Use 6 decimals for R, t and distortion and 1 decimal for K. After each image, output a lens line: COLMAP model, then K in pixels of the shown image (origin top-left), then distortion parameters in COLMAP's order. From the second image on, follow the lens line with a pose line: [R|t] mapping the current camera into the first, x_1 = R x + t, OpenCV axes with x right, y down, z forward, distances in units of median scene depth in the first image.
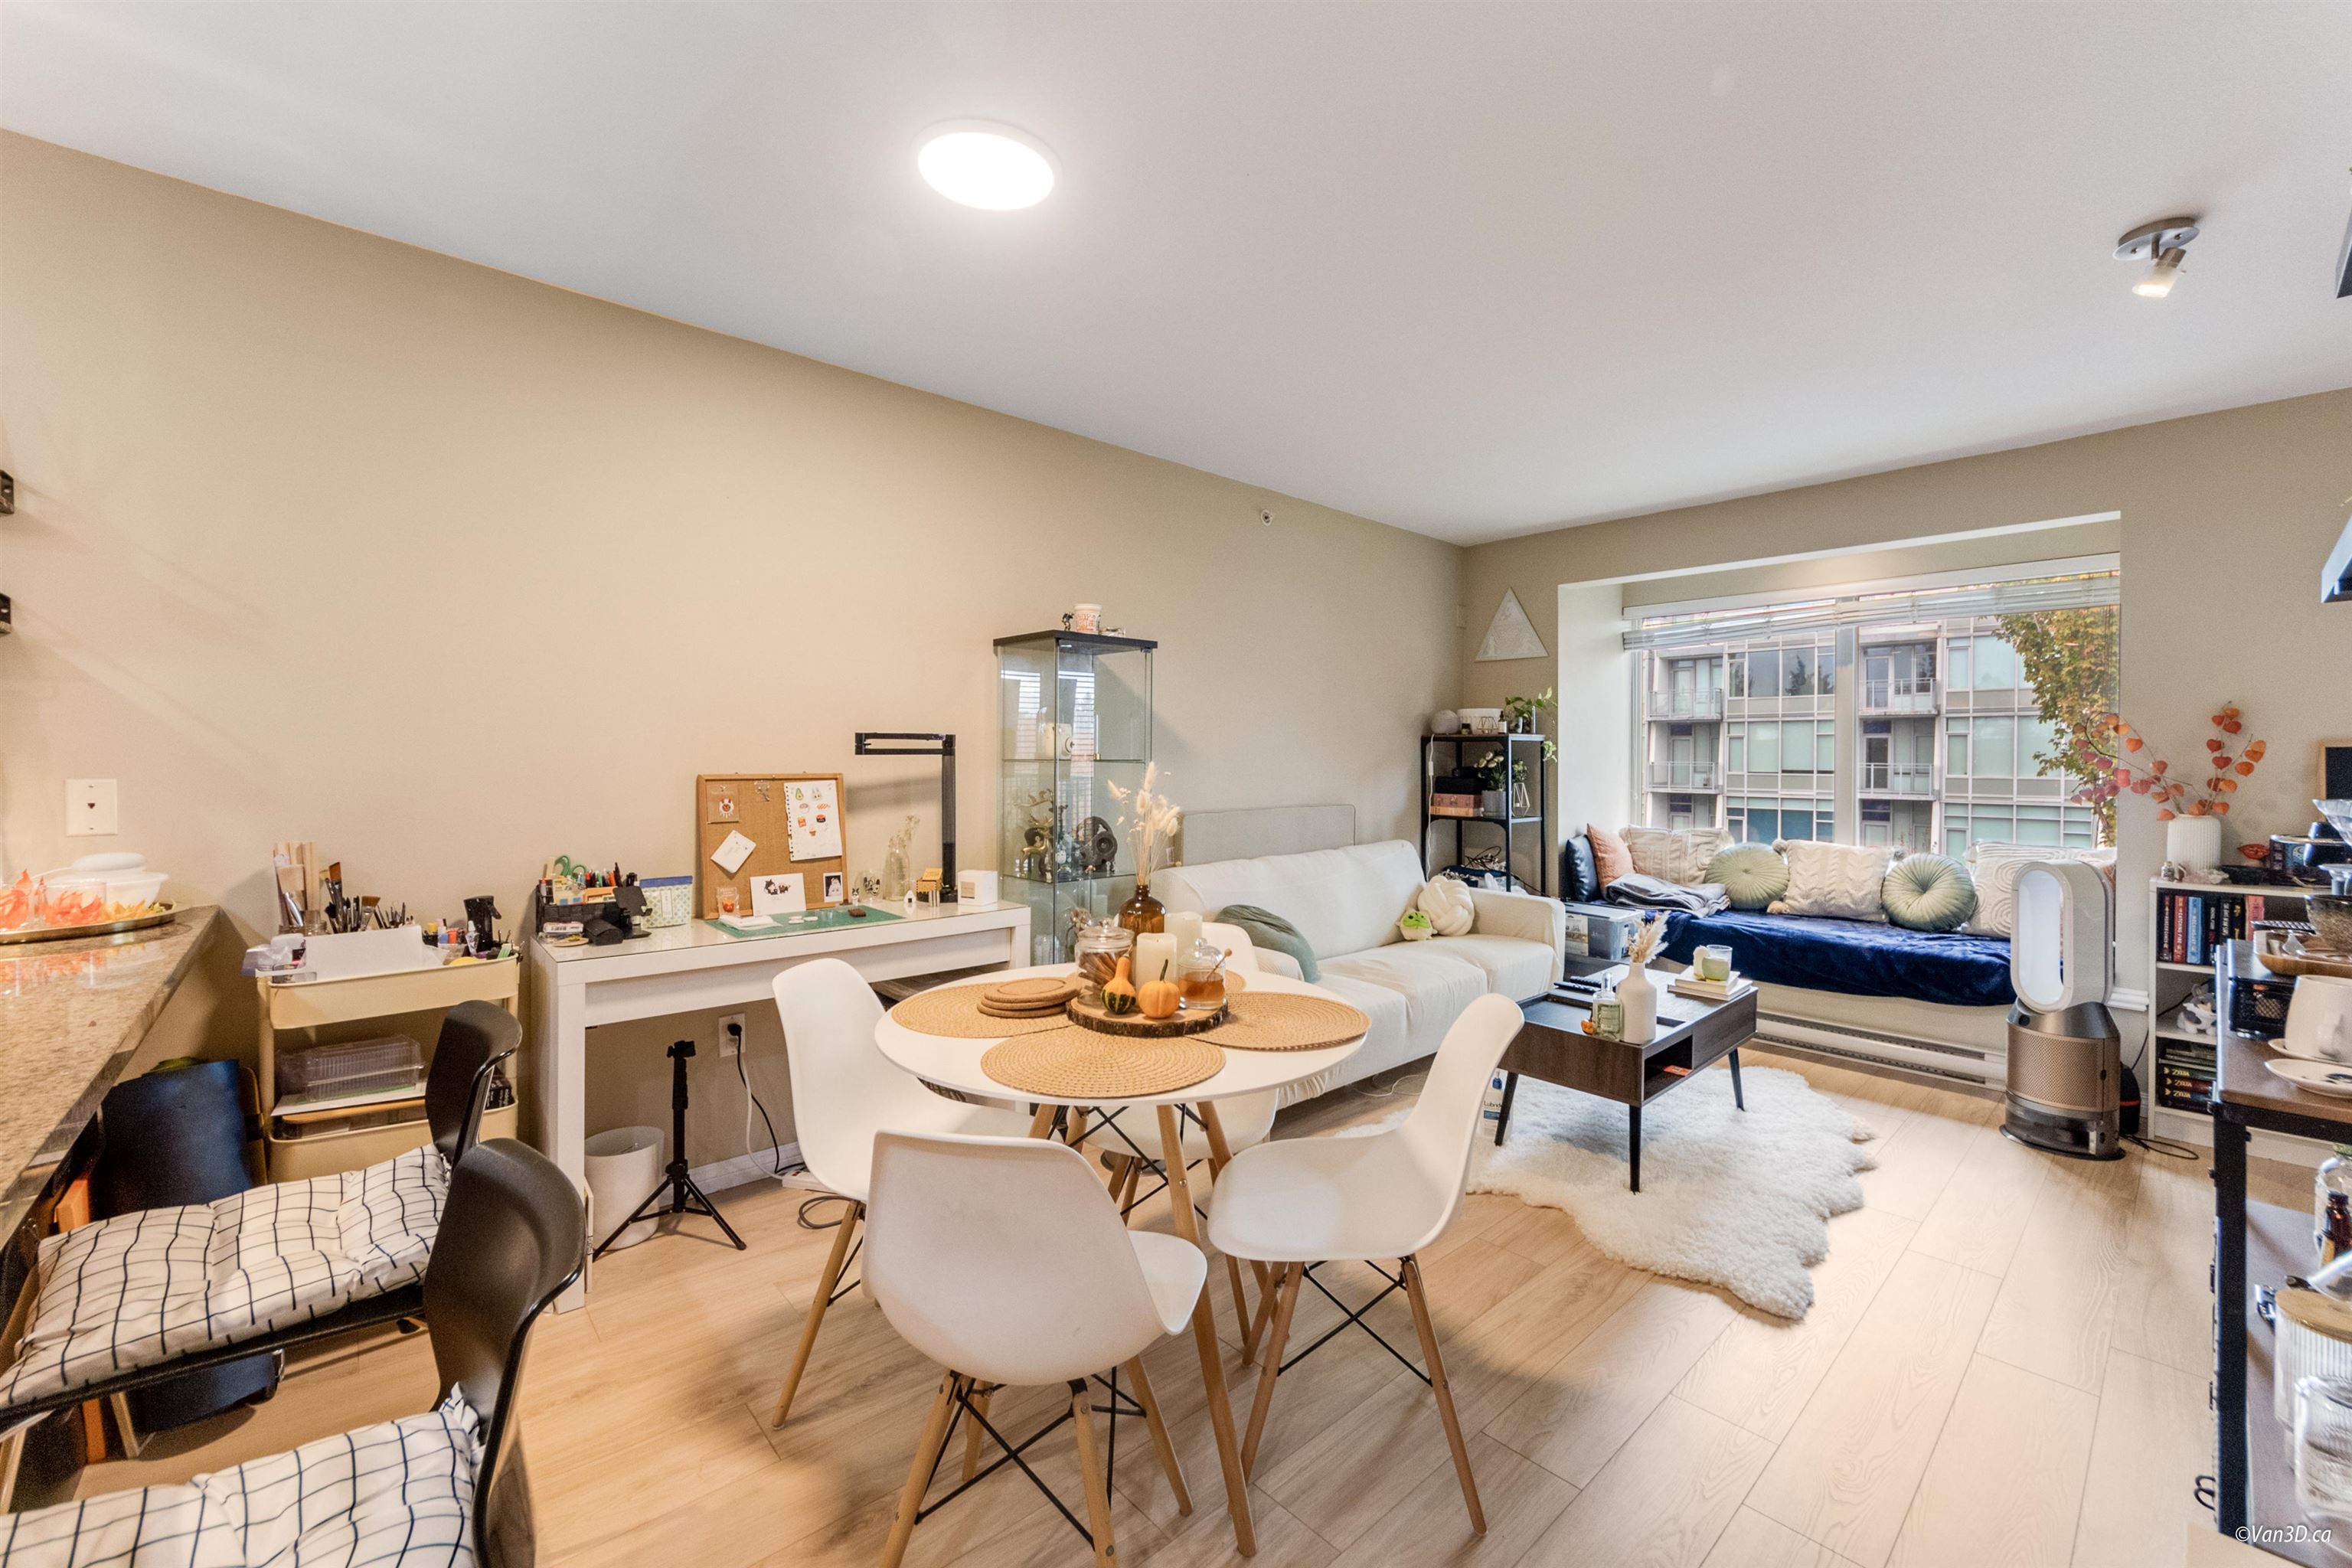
lens RADIAL K [[942.5, 0, 1198.7], [0, 942.5, 767.6], [0, 0, 1]] dist [-0.005089, -0.003339]
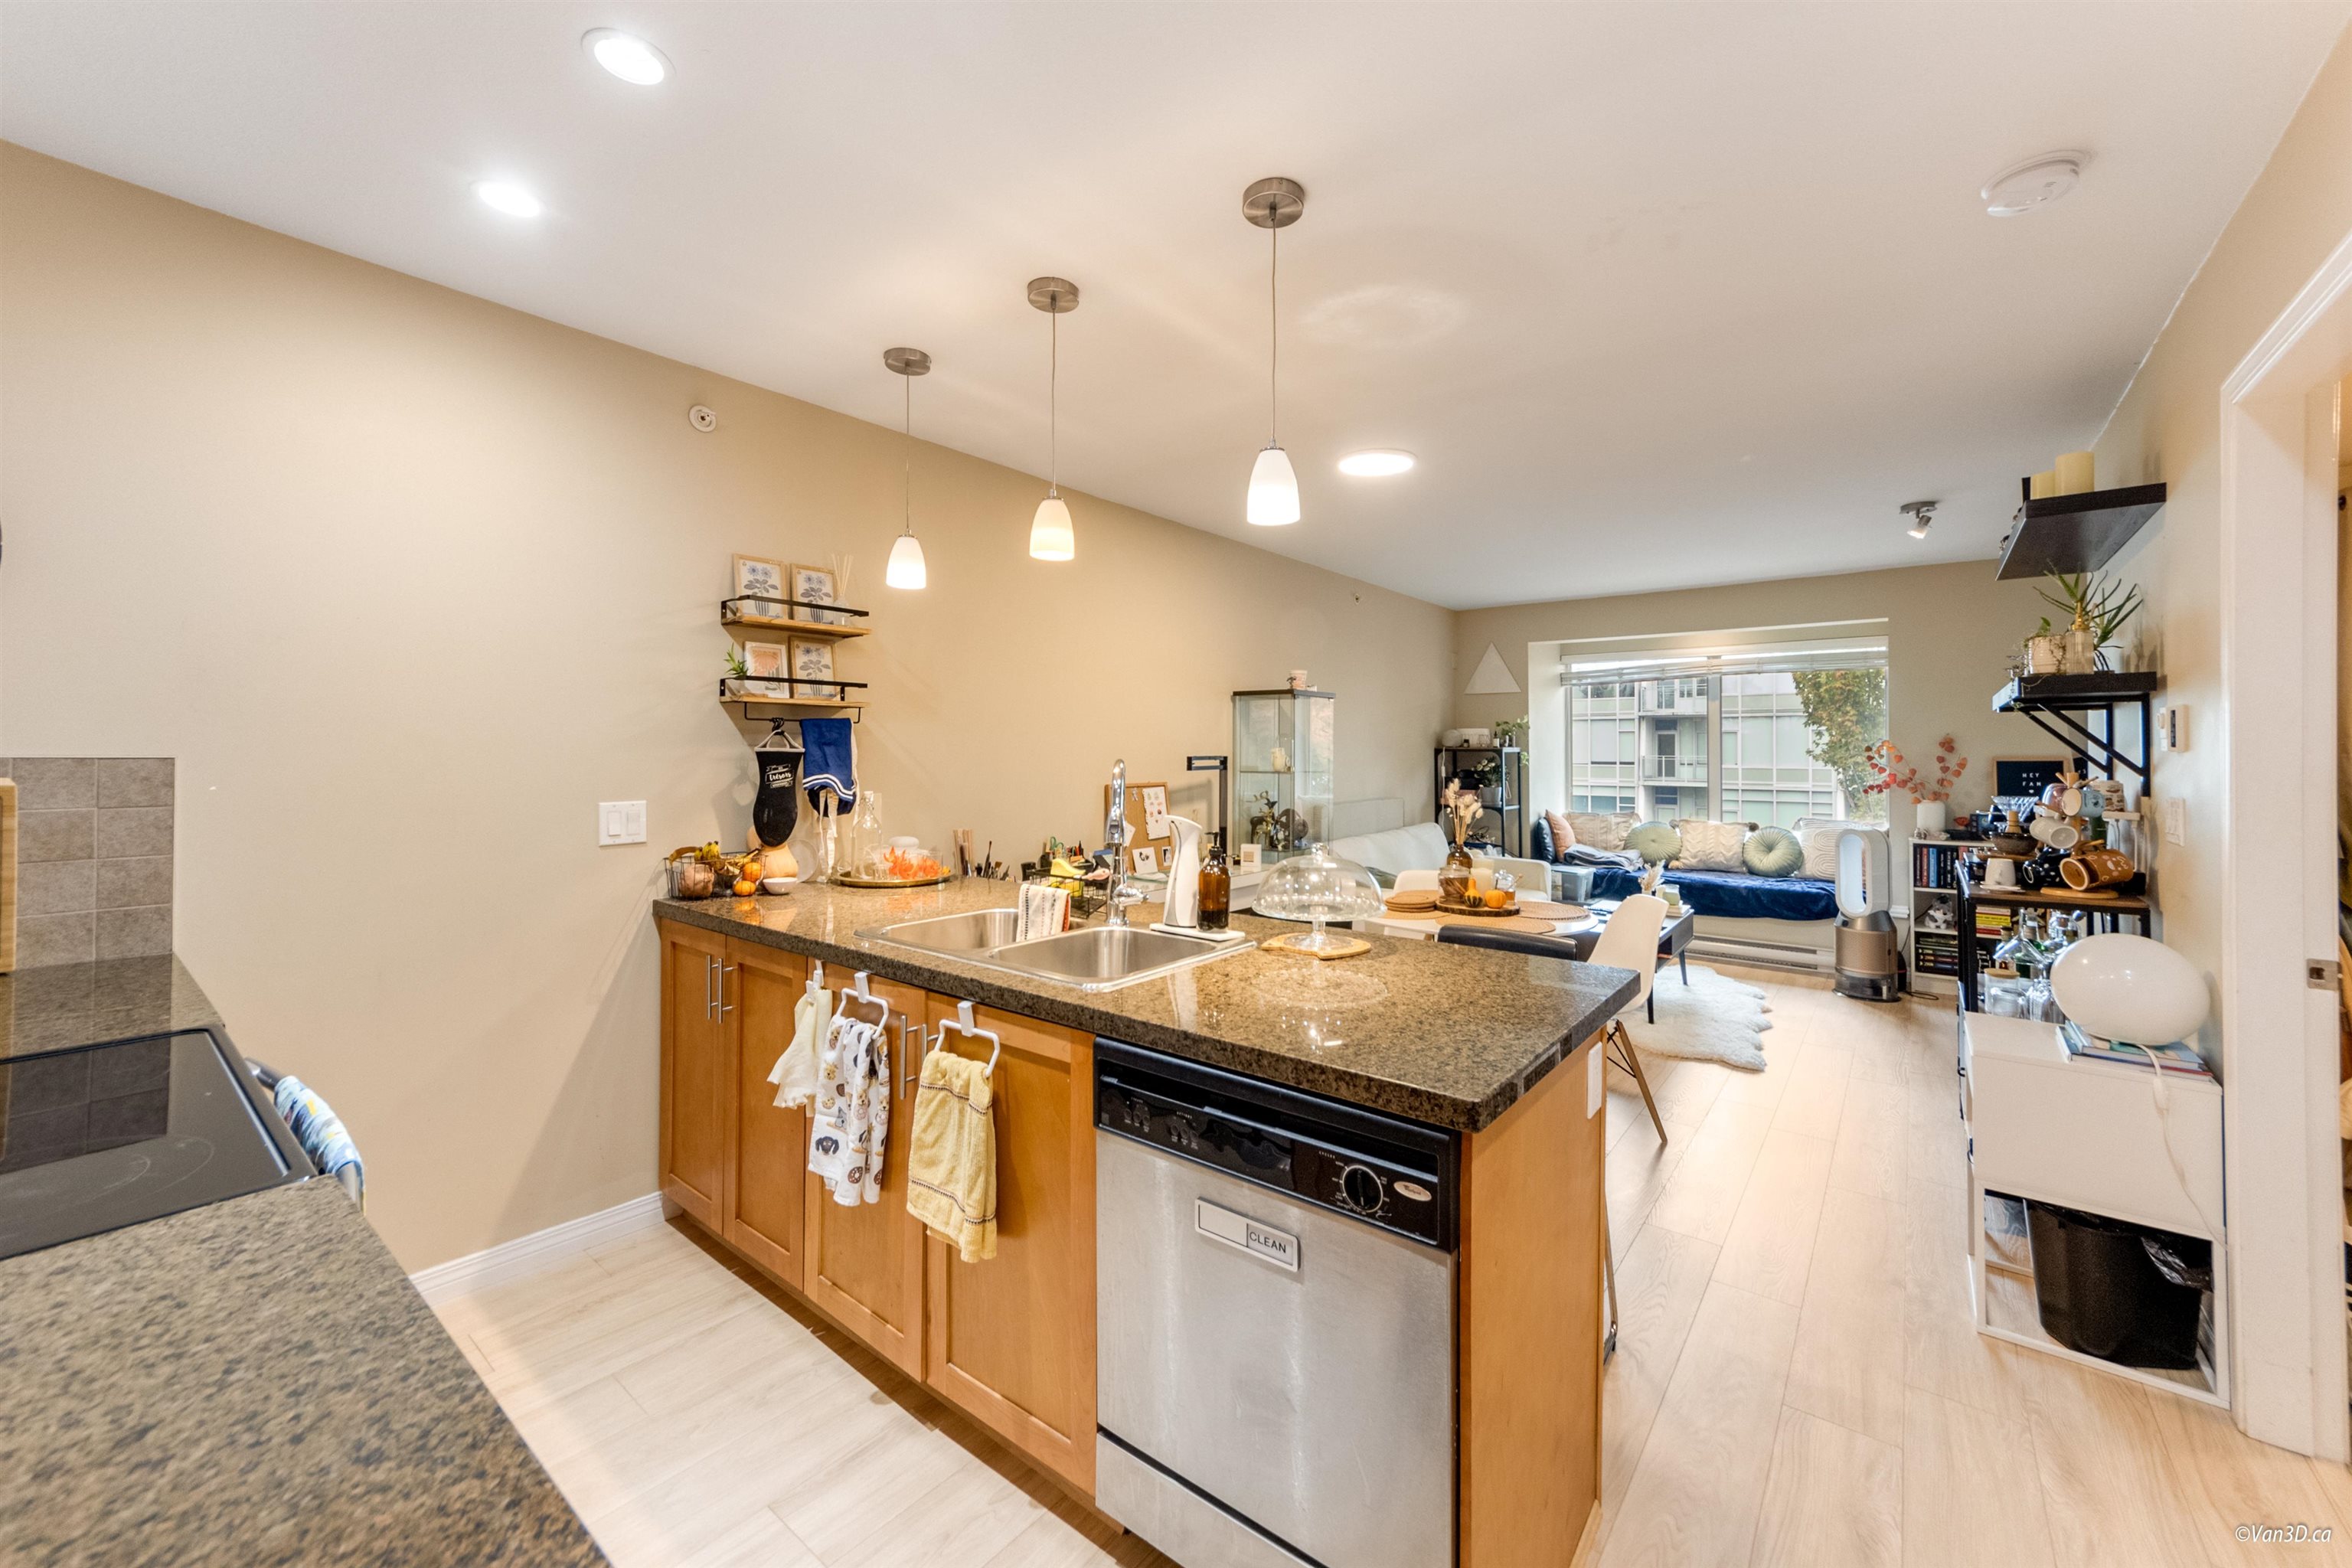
lens RADIAL K [[942.5, 0, 1162.5], [0, 942.5, 736.8], [0, 0, 1]] dist [-0.005089, -0.003339]
pose [[0.988732, 0.000302, 0.149693, -0.462399], [0.003087, 0.999744, -0.022409, -0.024980], [-0.149662, 0.022619, 0.988479, -0.389206]]
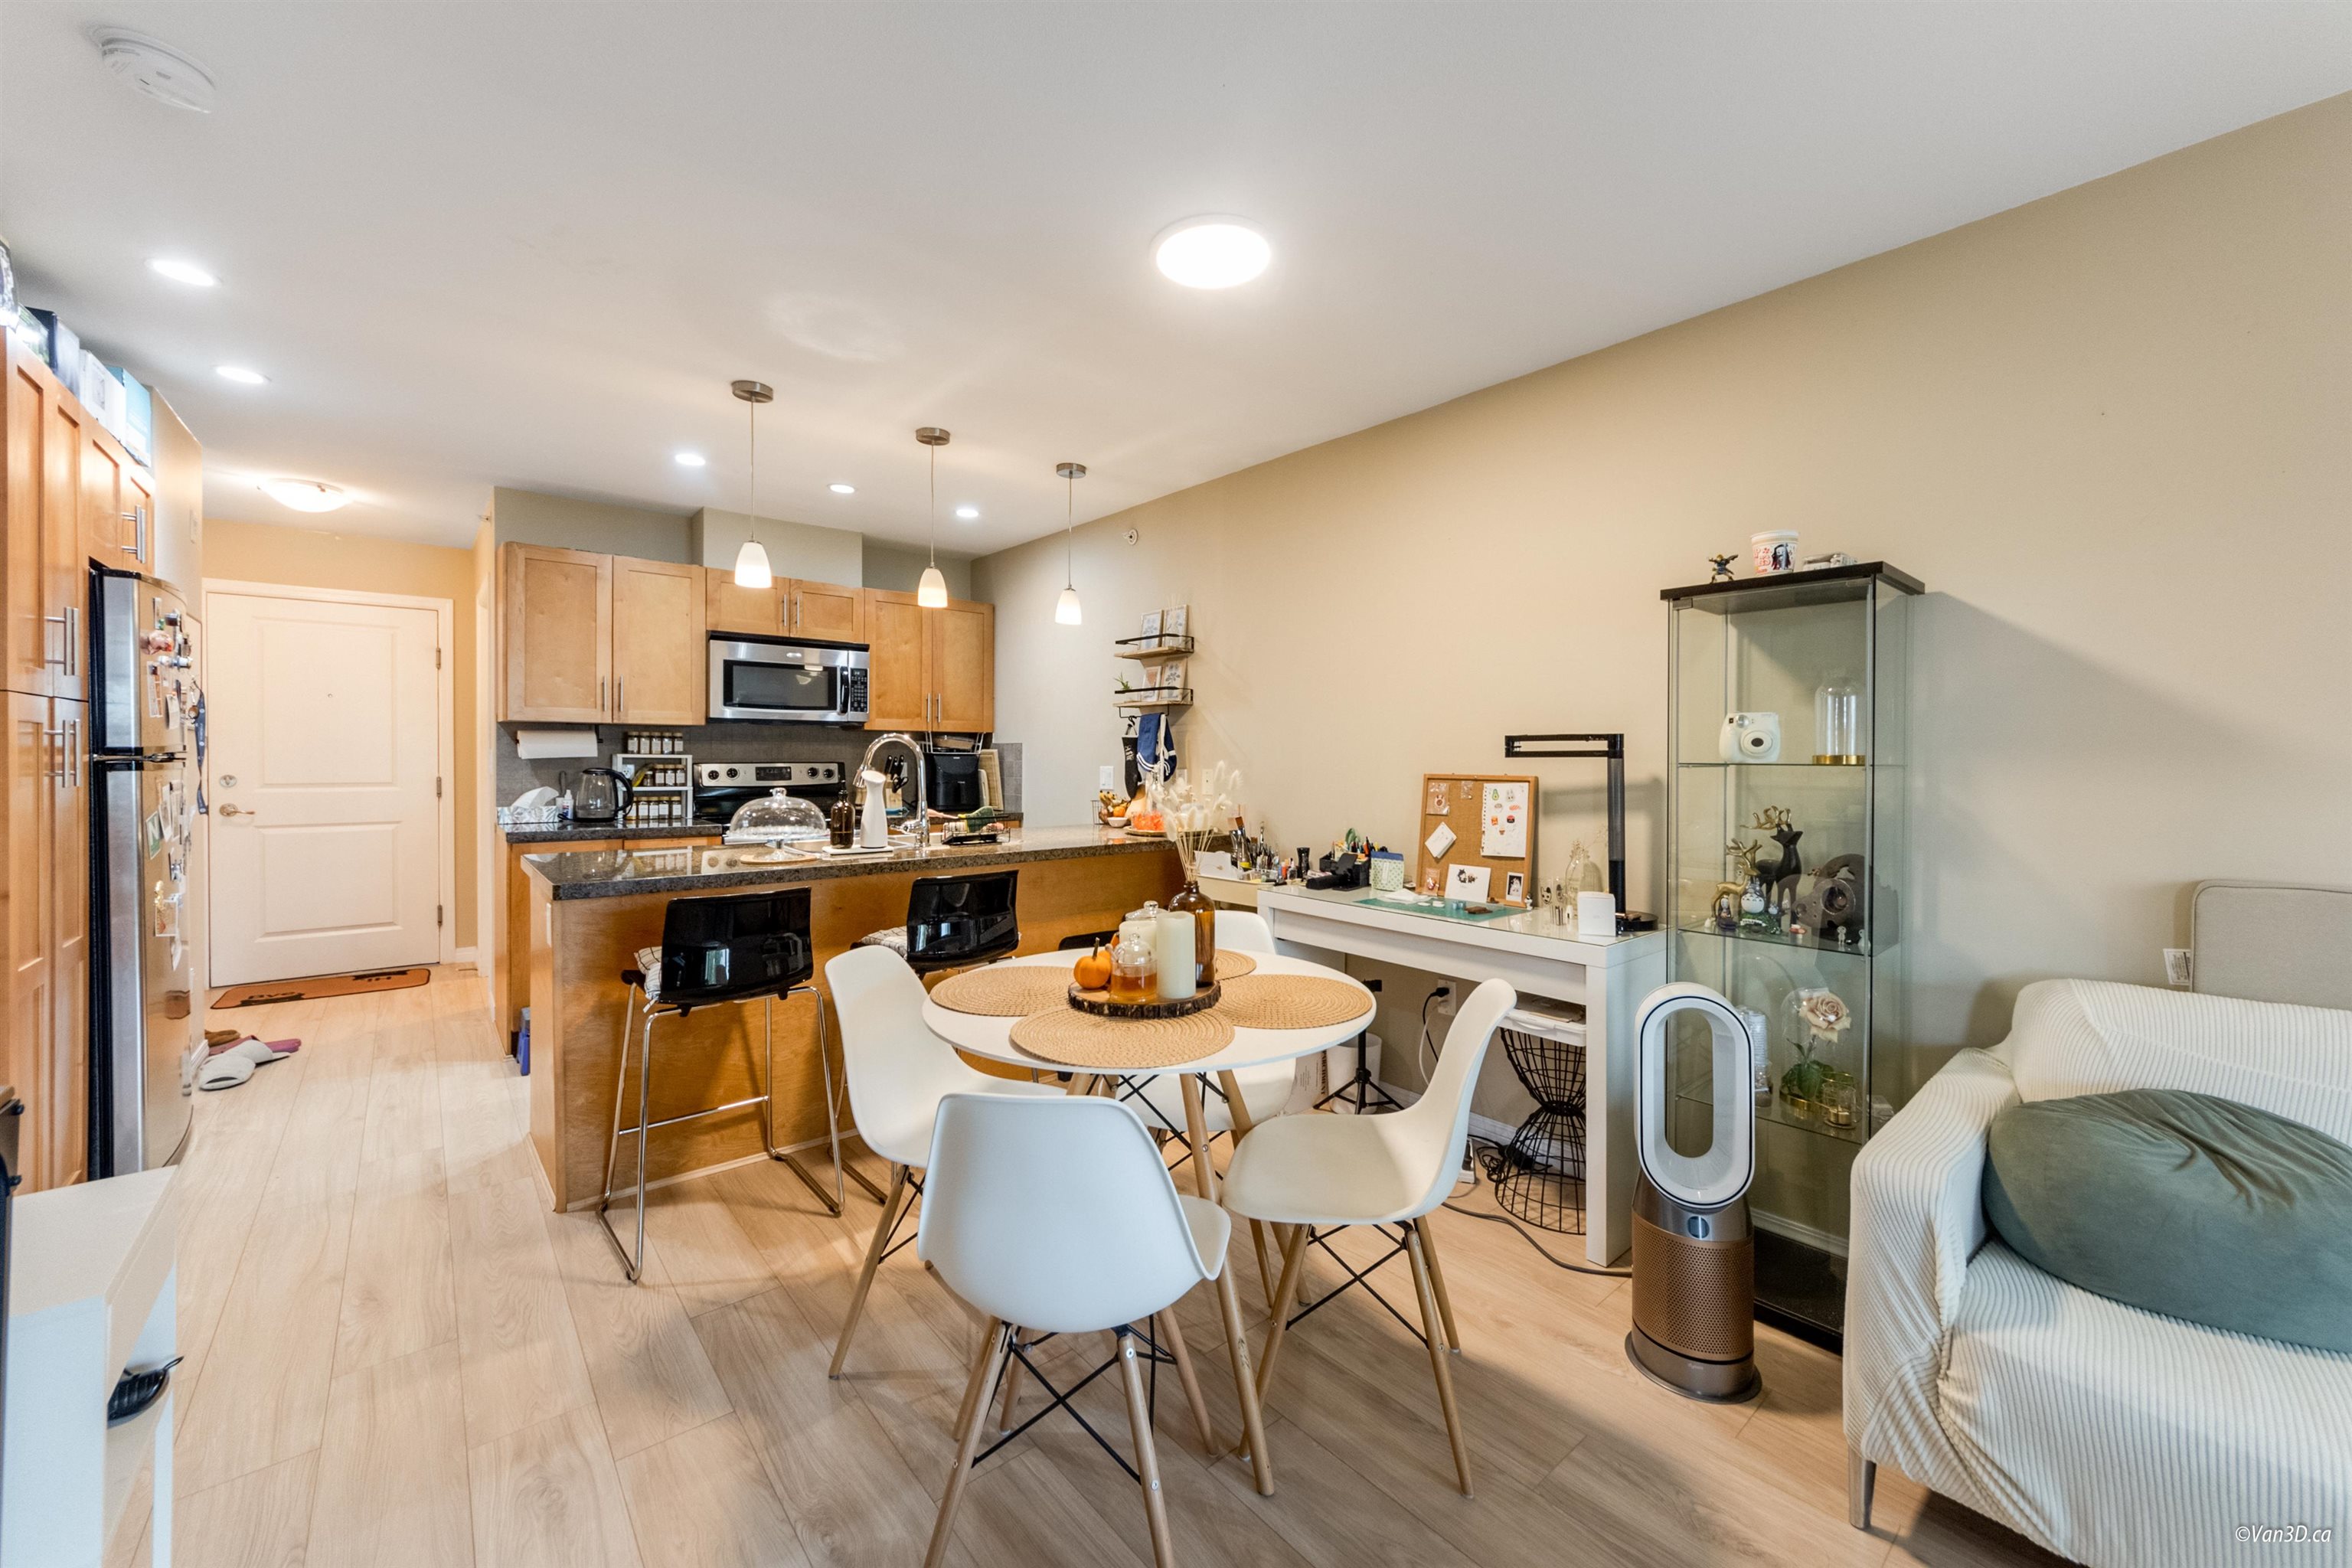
lens RADIAL K [[910.1, 0, 1218.4], [0, 910.1, 761.6], [0, 0, 1]] dist [-0.001401, 0.000667]
pose [[-0.022350, 0.001862, -0.999748, 0.447935], [-0.012847, 0.999915, 0.002150, -0.005245], [0.999668, 0.012892, -0.022324, 0.517029]]
